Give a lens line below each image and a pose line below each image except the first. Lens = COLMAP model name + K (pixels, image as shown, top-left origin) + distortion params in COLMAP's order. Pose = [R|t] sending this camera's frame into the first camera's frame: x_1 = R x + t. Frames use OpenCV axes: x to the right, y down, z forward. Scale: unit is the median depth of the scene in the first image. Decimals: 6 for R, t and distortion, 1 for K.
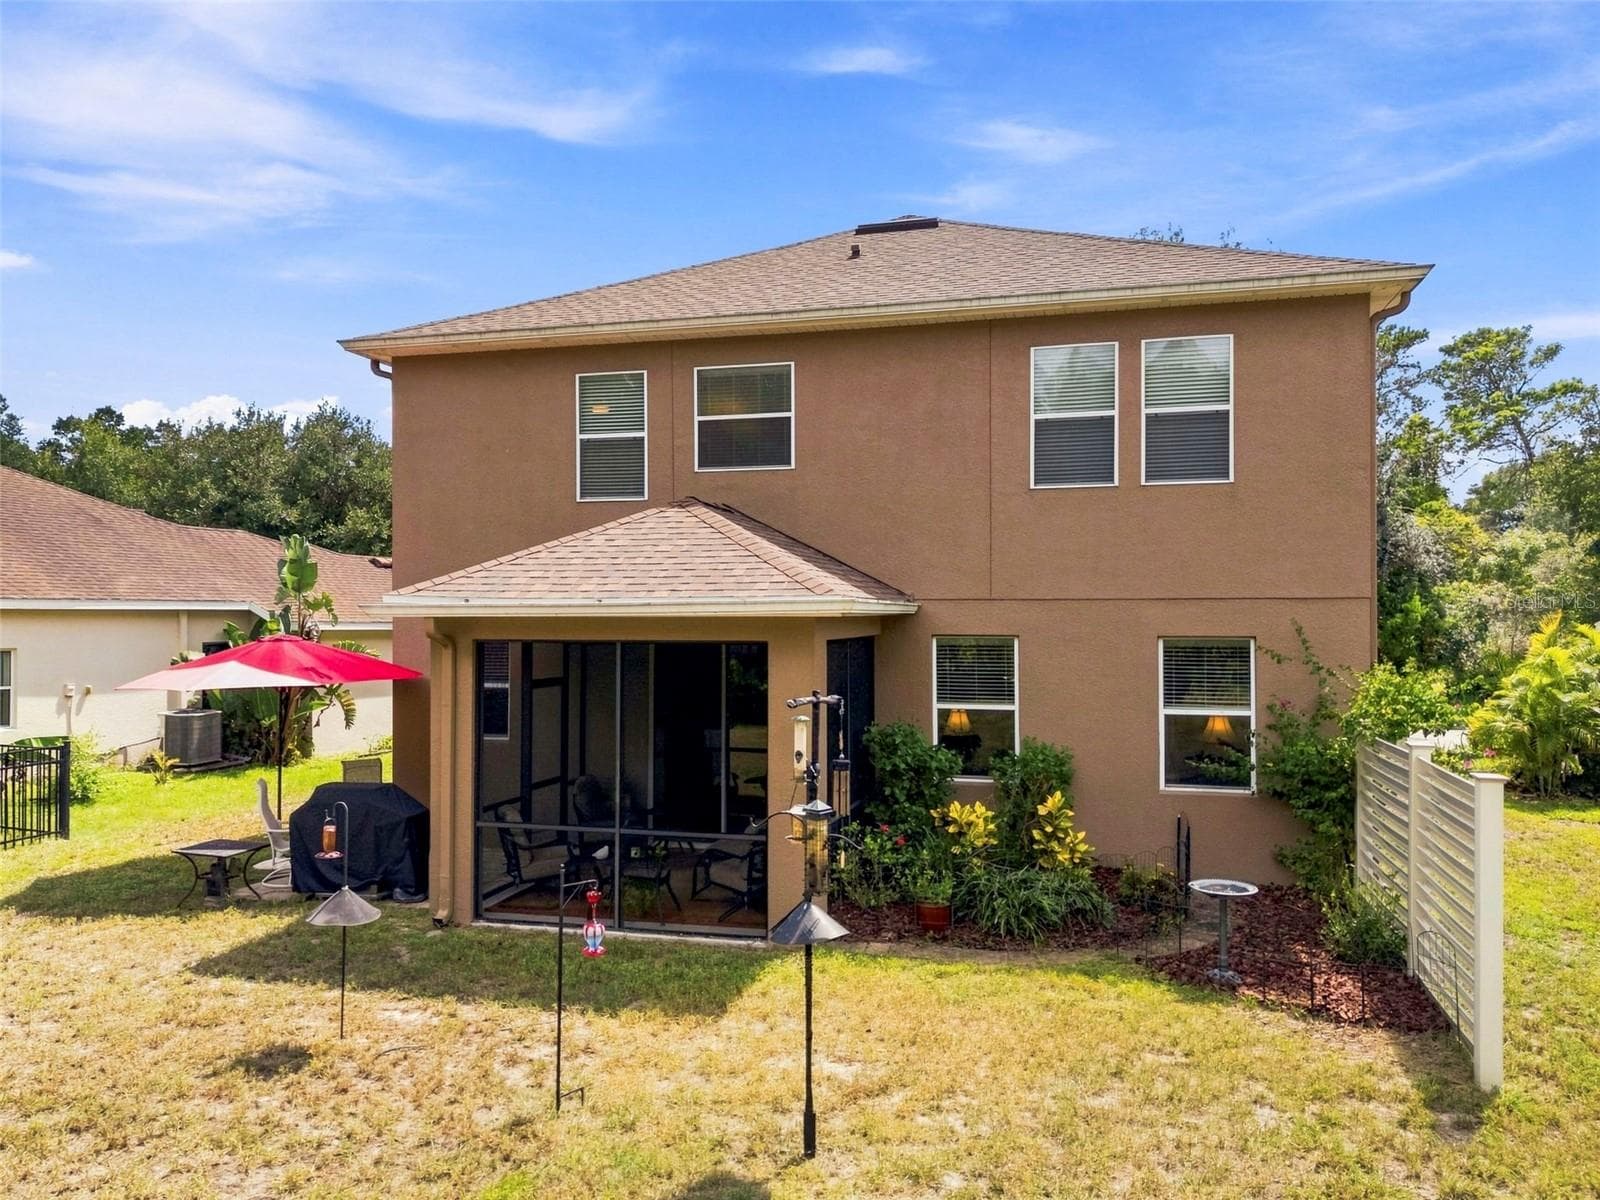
lens RADIAL K [[1176.8, 0, 800.0], [0, 1176.8, 600.0], [0, 0, 1]] dist [0.067147, -0.052882]
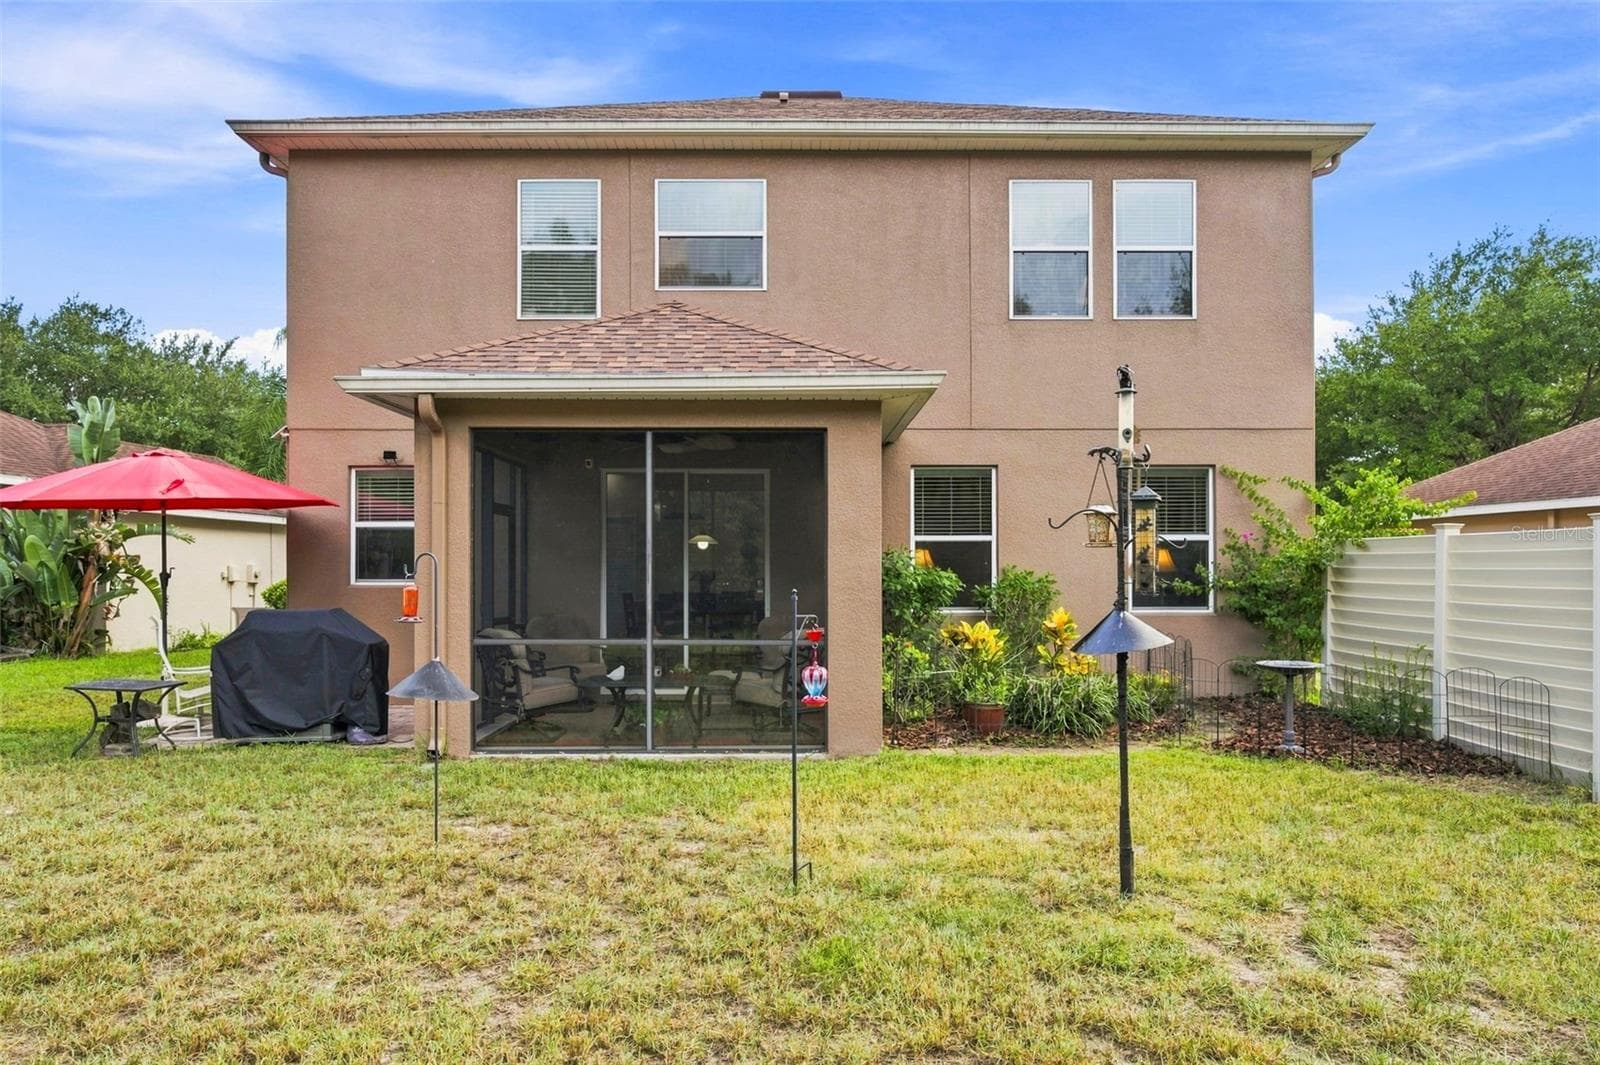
lens RADIAL K [[1077.2, 0, 805.6], [0, 1077.2, 564.9], [0, 0, 1]] dist [-0.003379, -0.000688]
pose [[0.965129, 0.001786, 0.261769, -0.222091], [-0.002791, 0.999990, 0.003467, 0.117794], [-0.261760, -0.004077, 0.965124, 0.164748]]
